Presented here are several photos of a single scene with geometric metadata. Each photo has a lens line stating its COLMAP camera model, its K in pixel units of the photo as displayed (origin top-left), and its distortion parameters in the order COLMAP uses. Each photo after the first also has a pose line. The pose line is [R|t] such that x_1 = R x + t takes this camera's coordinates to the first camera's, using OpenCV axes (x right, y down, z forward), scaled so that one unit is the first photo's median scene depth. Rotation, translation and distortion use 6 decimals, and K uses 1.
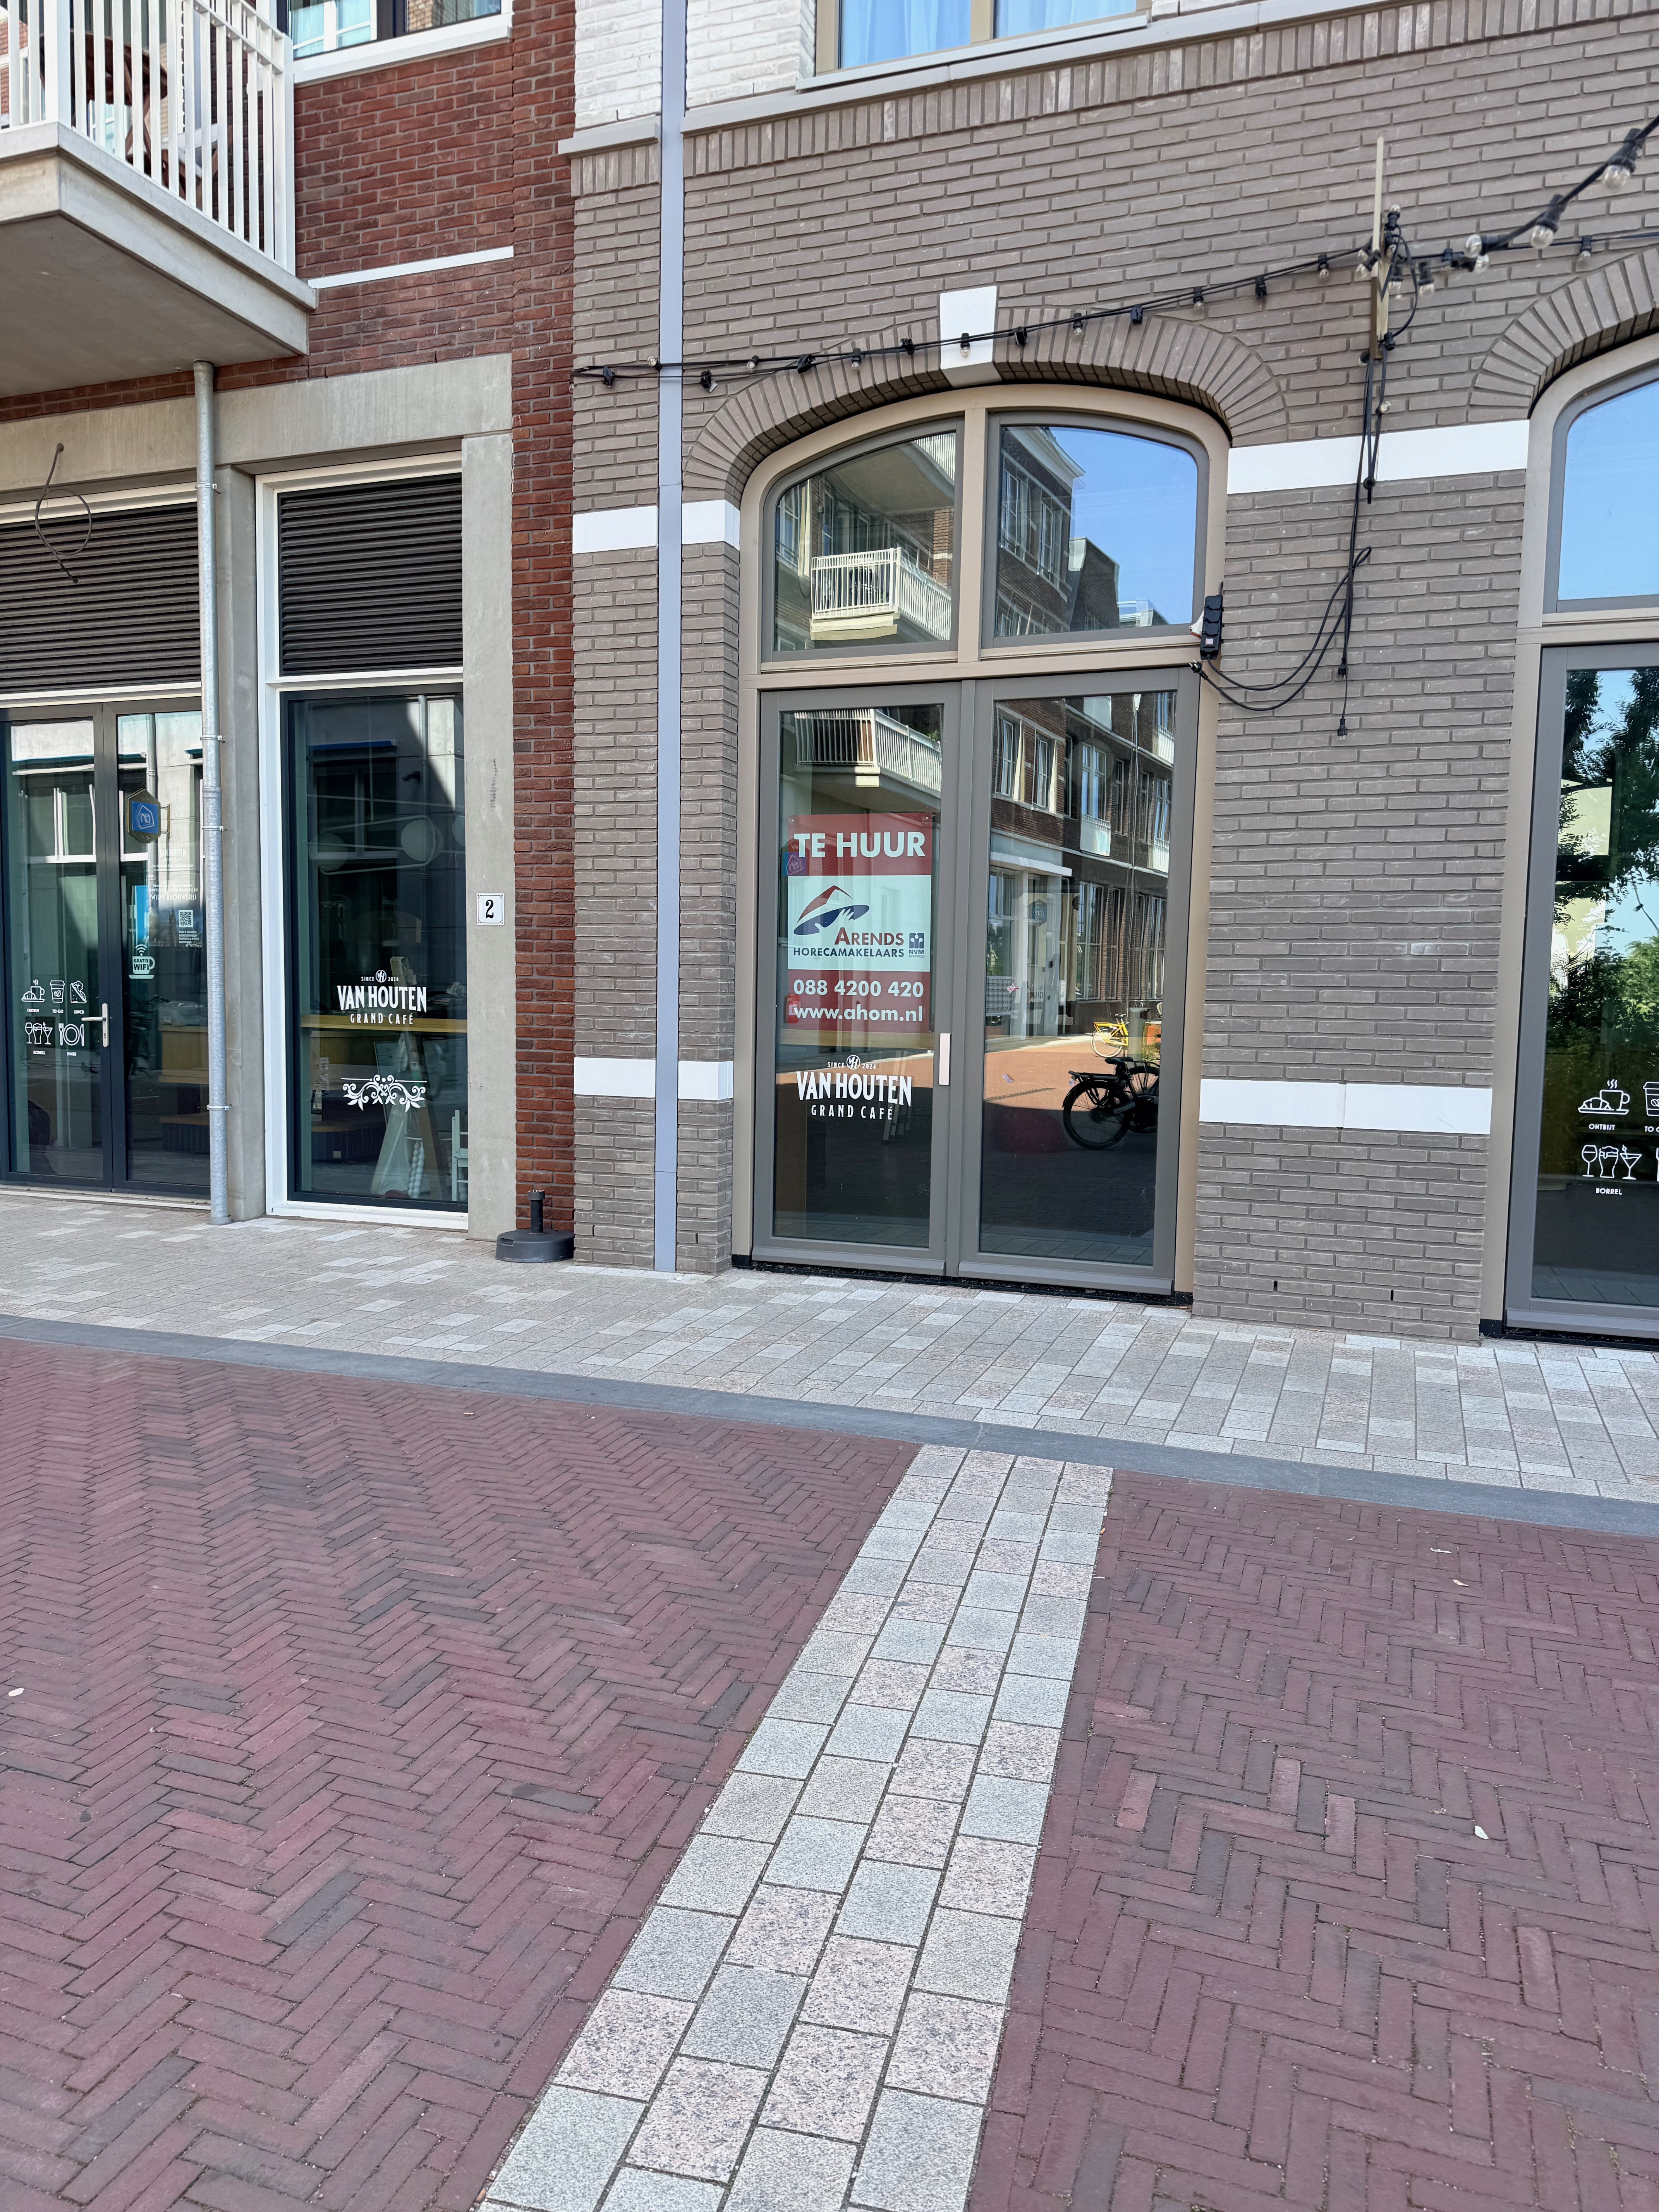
lens RADIAL K [[1510.1, 0, 828.3], [0, 1510.1, 1111.1], [0, 0, 1]] dist [0.030376, 0.000090]
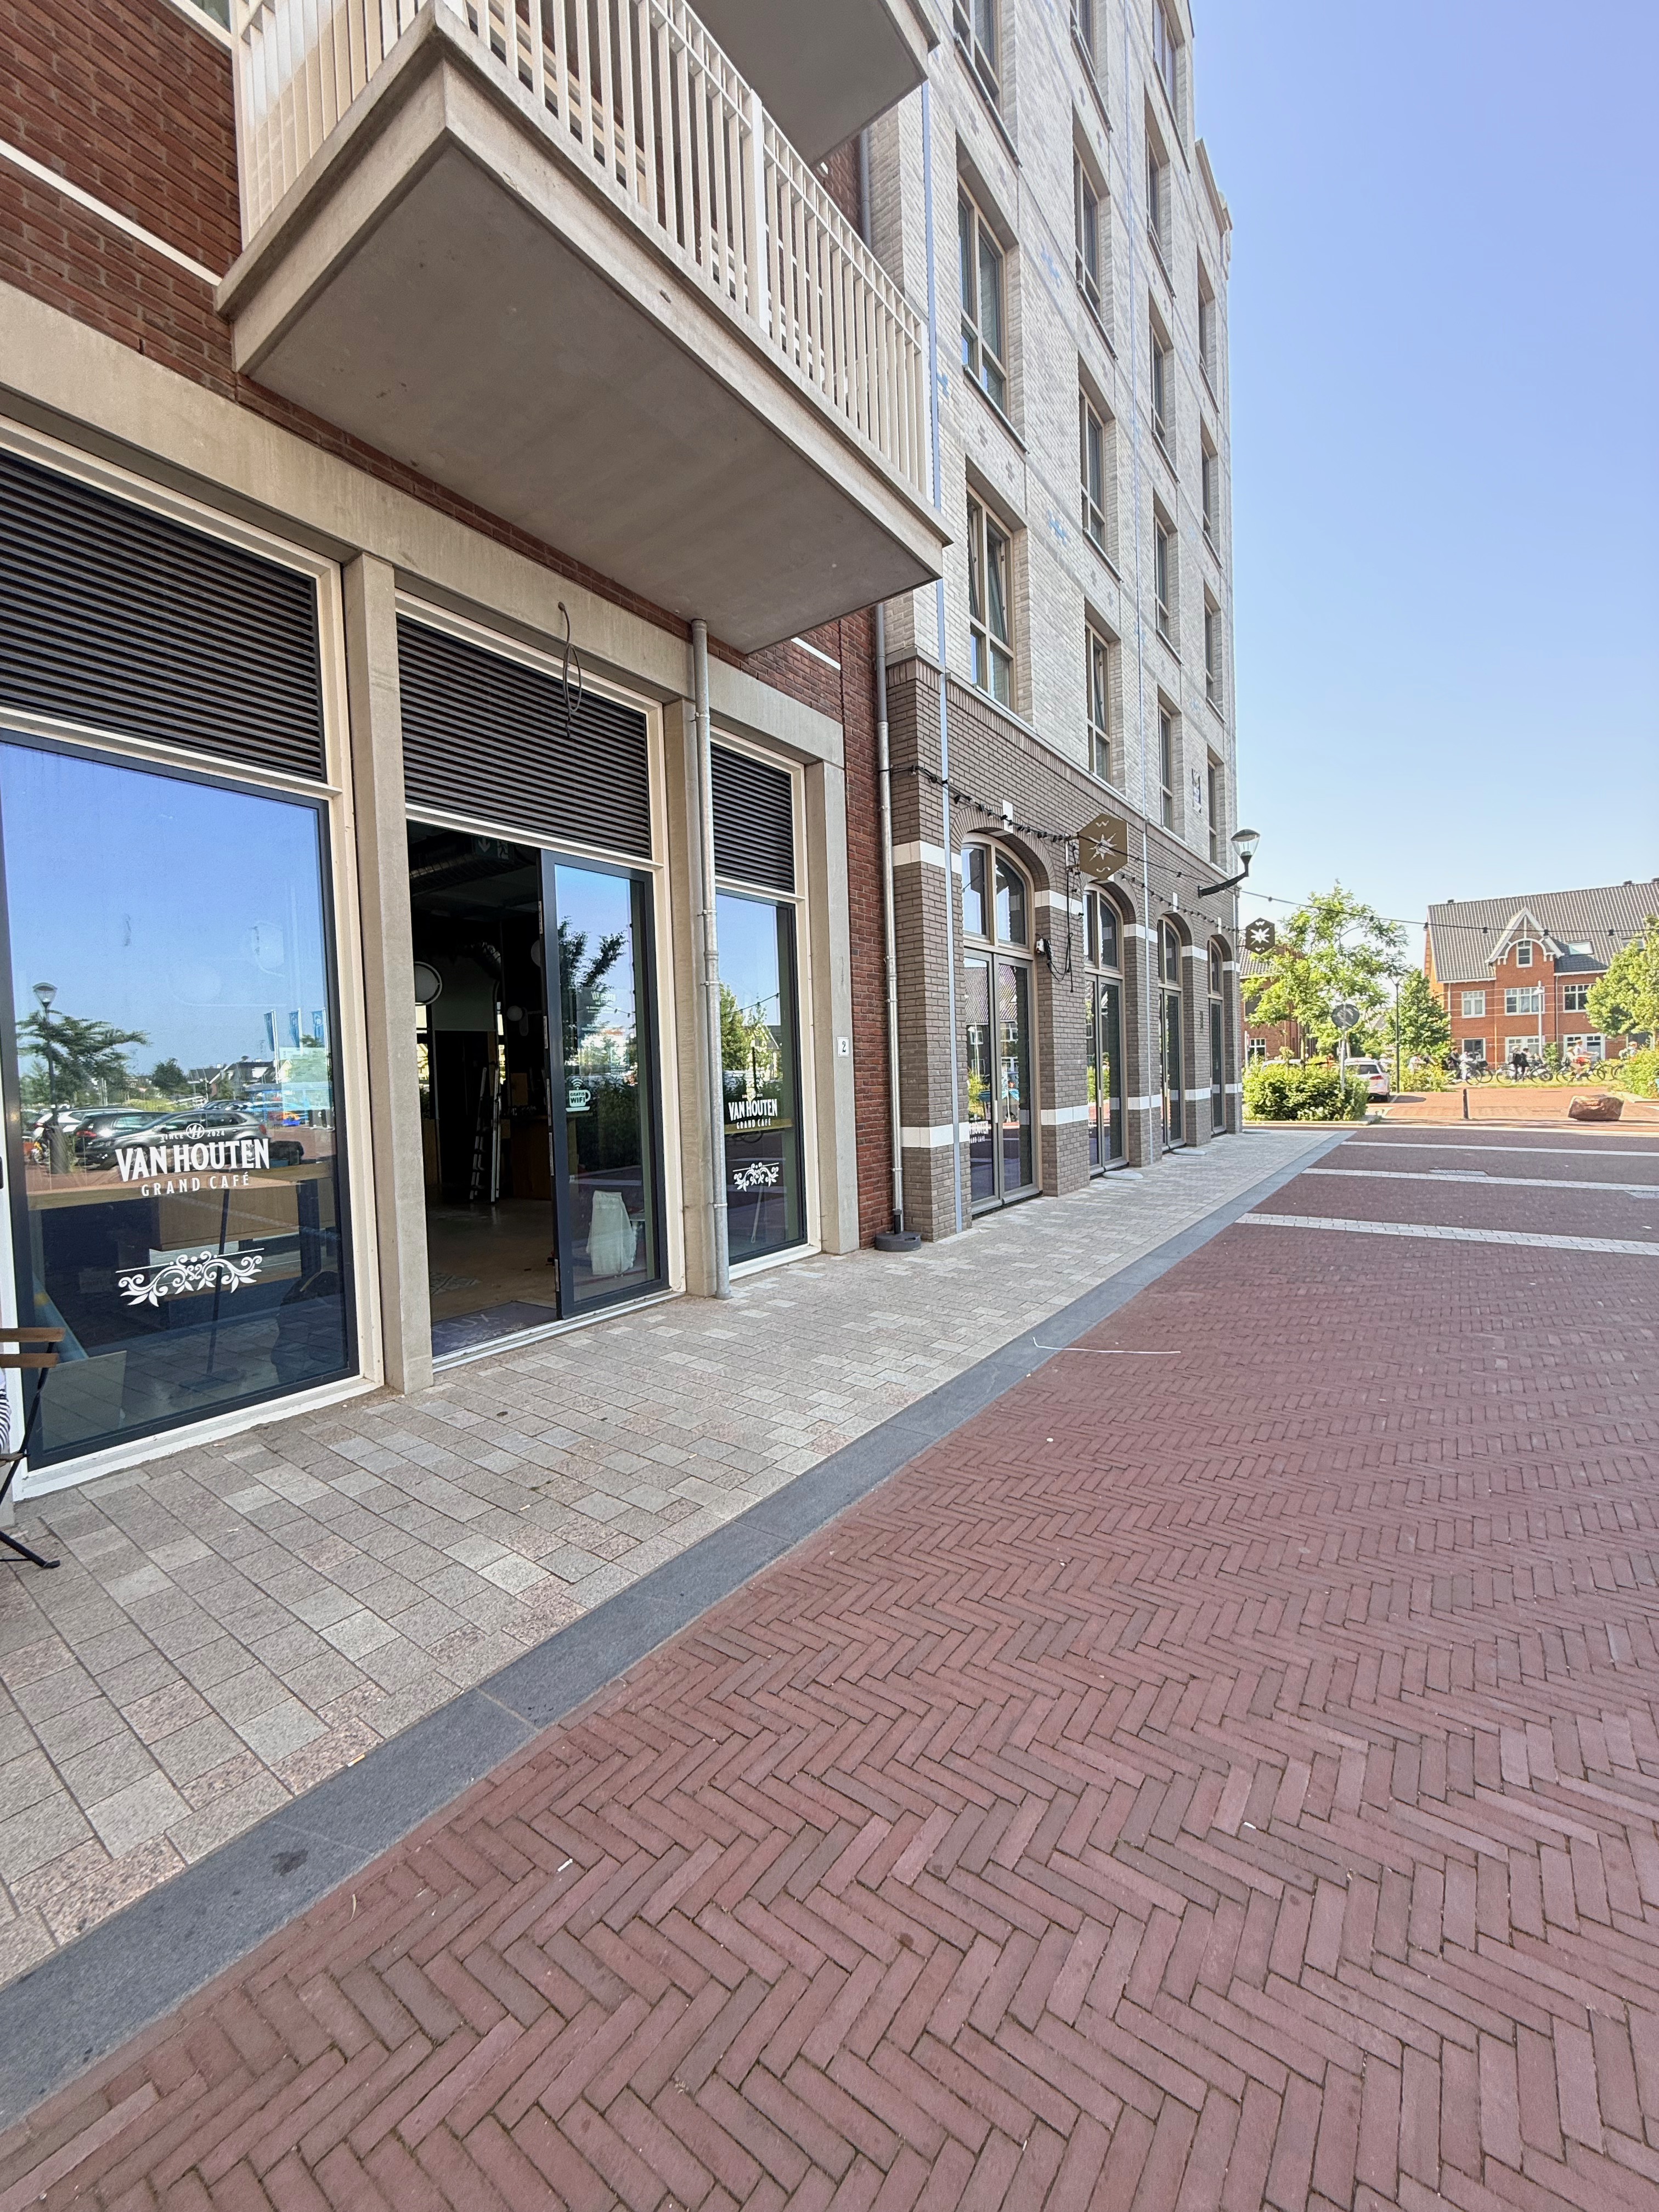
lens RADIAL K [[887.9, 0, 827.1], [0, 887.9, 1100.6], [0, 0, 1]] dist [0.001569, -0.000655]
pose [[0.285532, -0.056850, 0.956682, -1.171876], [0.119073, 0.992609, 0.023446, -0.102975], [-0.950943, 0.107220, 0.290191, 0.758576]]
